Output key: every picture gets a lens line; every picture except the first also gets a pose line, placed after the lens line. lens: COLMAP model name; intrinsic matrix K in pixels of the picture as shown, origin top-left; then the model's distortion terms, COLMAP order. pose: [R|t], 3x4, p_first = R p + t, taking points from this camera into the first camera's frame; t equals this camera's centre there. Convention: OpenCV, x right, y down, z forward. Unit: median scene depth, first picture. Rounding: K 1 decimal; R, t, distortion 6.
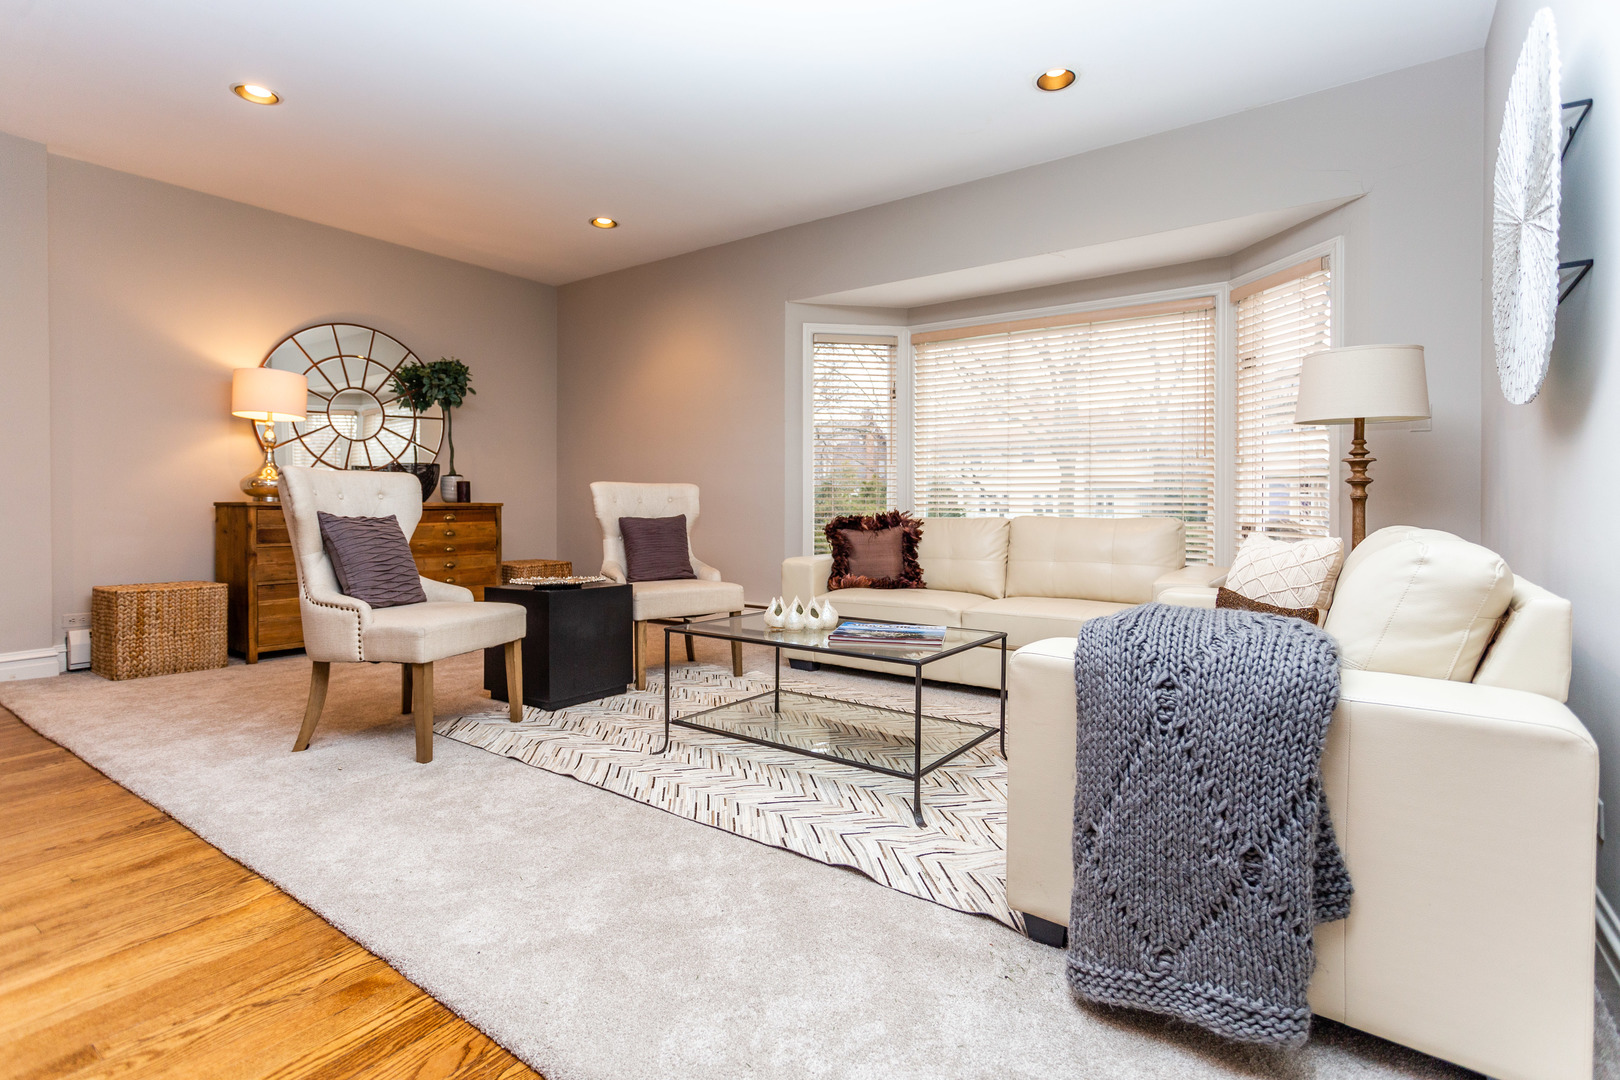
lens RADIAL K [[791.1, 0, 801.1], [0, 791.1, 521.7], [0, 0, 1]] dist [0.003537, 0.000653]
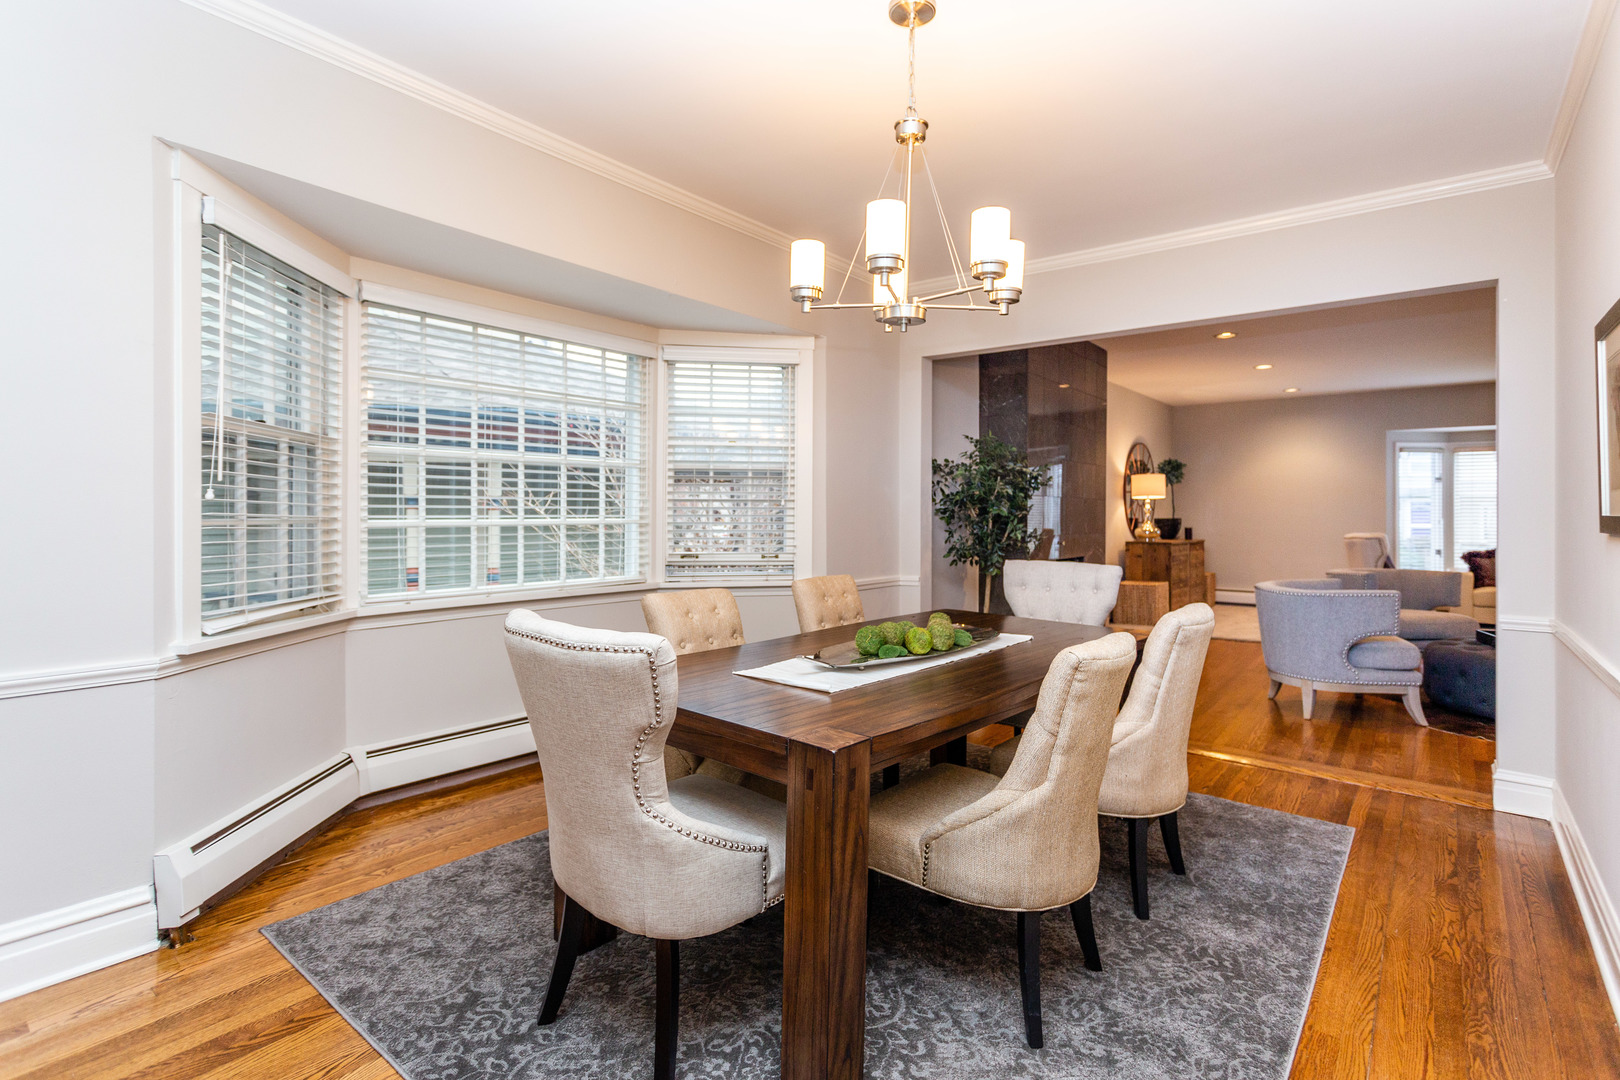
lens RADIAL K [[817.0, 0, 810.6], [0, 817.0, 509.2], [0, 0, 1]] dist [-0.000453, -0.000037]
pose [[0.999550, 0.007267, -0.029093, -1.614103], [-0.007966, 0.999681, -0.023982, -0.053952], [0.028909, 0.024203, 0.999289, -1.131452]]
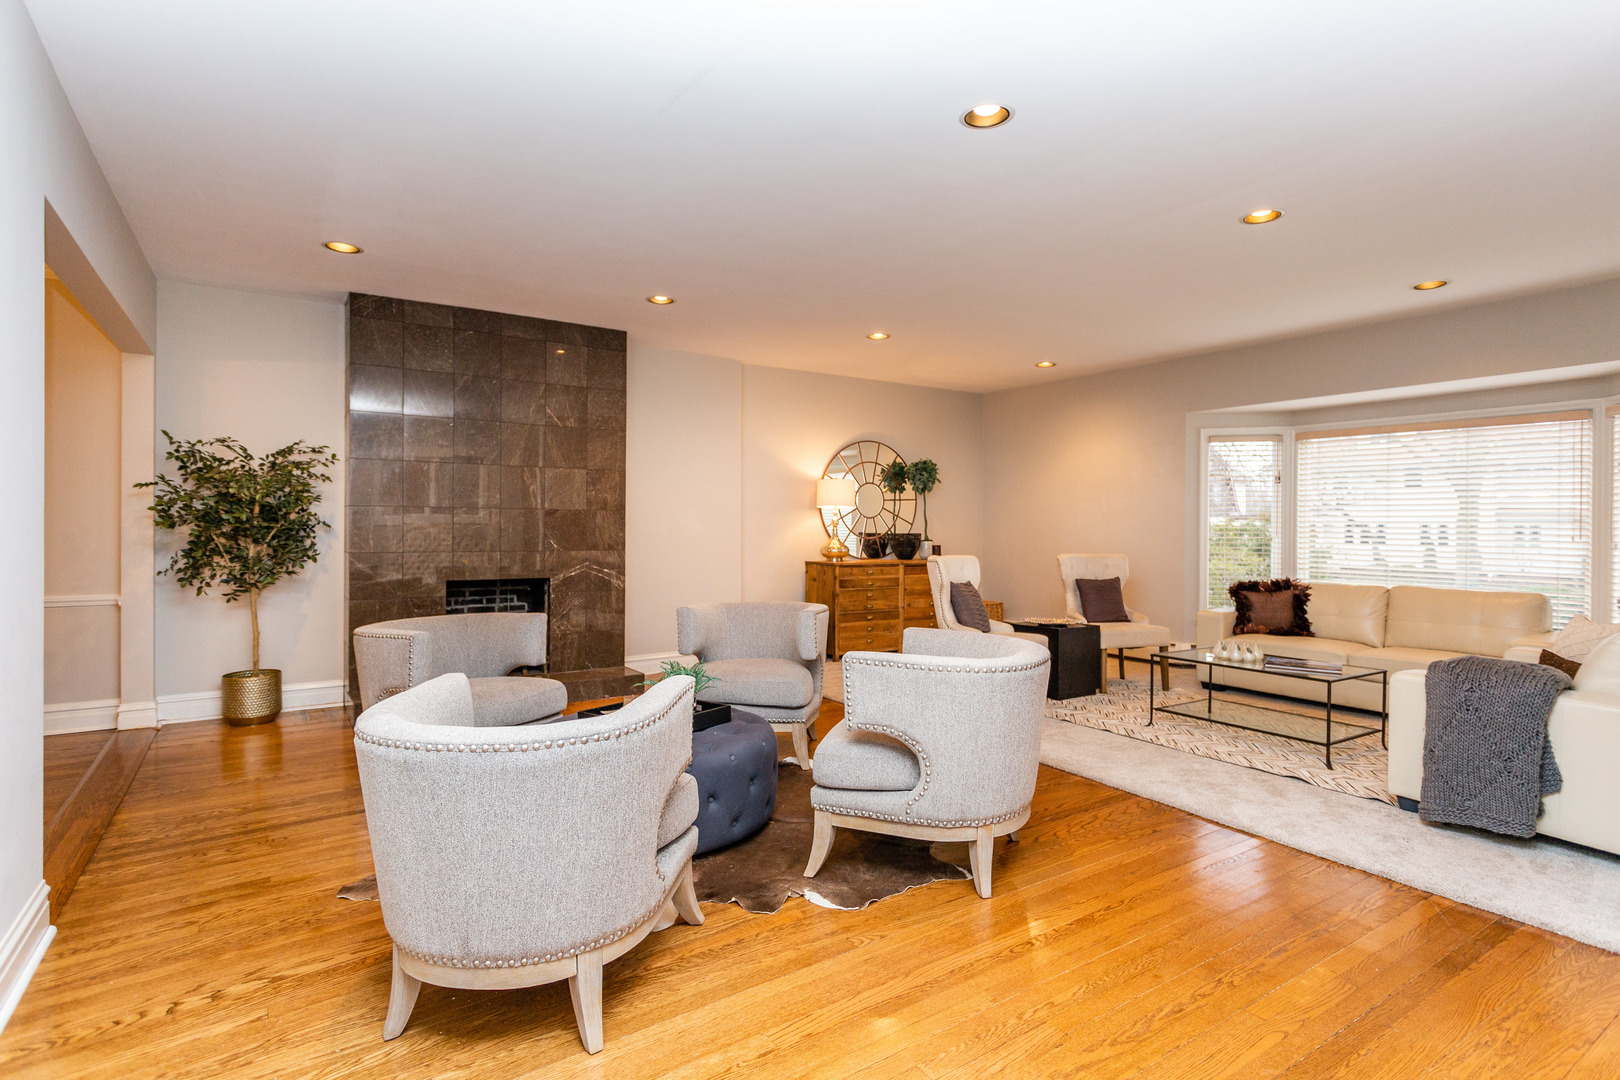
lens RADIAL K [[797.5, 0, 810.0], [0, 797.5, 540.0], [0, 0, 1]] dist [0.008835, 0.000215]
pose [[0.933511, 0.007336, -0.358473, -0.158744], [-0.010877, 0.999910, -0.007862, -0.061694], [0.358383, 0.011239, 0.933507, -0.592252]]
